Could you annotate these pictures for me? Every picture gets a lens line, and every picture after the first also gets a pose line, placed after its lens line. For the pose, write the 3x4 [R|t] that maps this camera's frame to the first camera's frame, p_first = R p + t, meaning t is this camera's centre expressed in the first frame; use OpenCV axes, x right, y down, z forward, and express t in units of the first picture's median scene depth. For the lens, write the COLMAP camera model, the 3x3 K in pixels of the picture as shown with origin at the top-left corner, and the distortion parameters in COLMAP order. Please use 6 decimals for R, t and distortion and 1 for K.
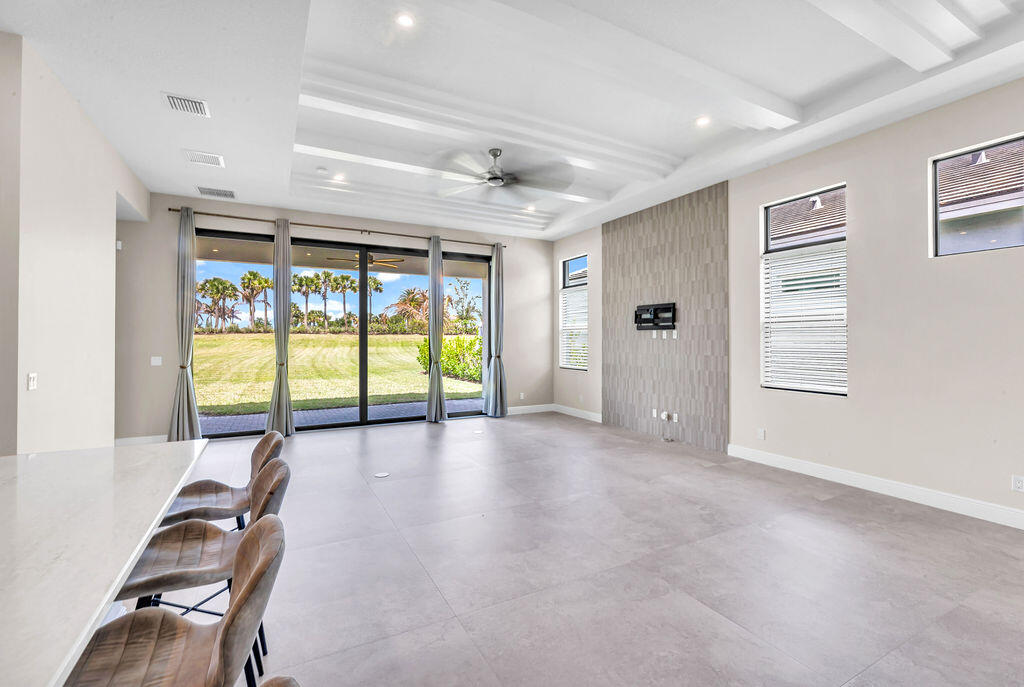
lens RADIAL K [[432.2, 0, 531.4], [0, 432.2, 339.1], [0, 0, 1]] dist [-0.004038, 0.000281]
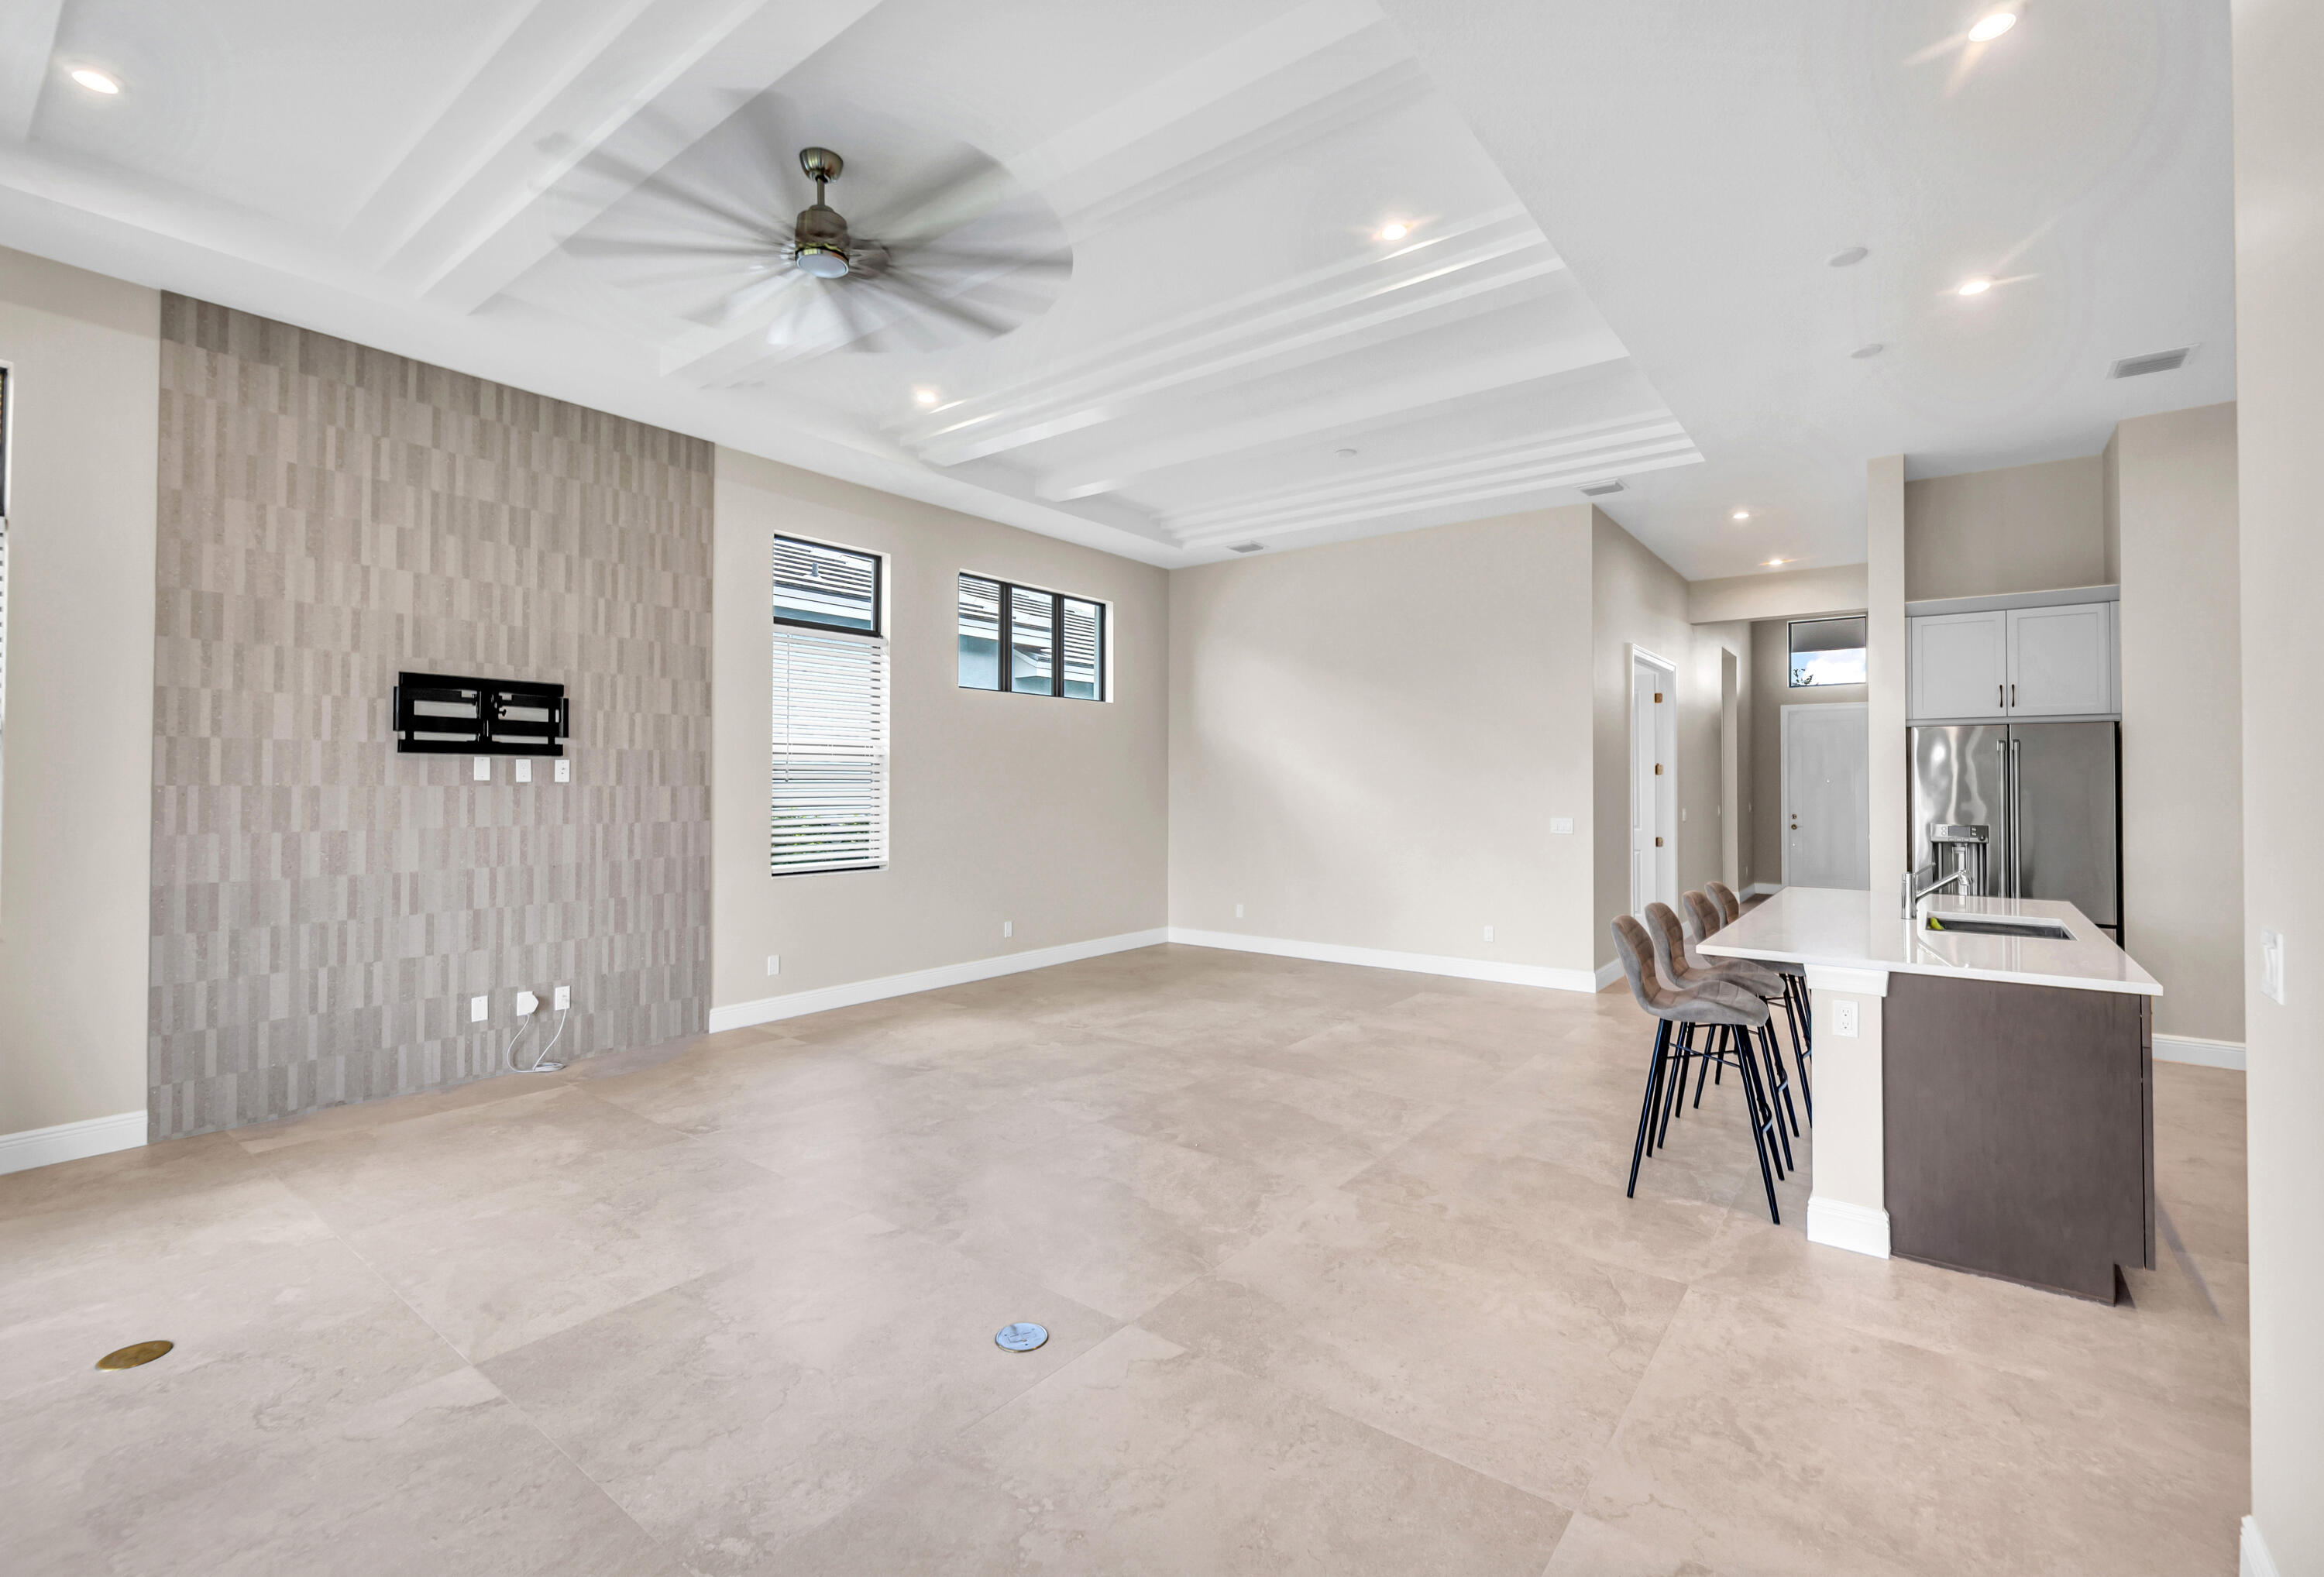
lens RADIAL K [[1087.1, 0, 1145.1], [0, 1087.1, 775.8], [0, 0, 1]] dist [-0.009924, -0.000344]
pose [[-0.409859, 0.008728, 0.912107, -0.683619], [-0.005004, 0.999918, -0.011817, 0.001414], [-0.912135, -0.009407, -0.409782, 0.888465]]
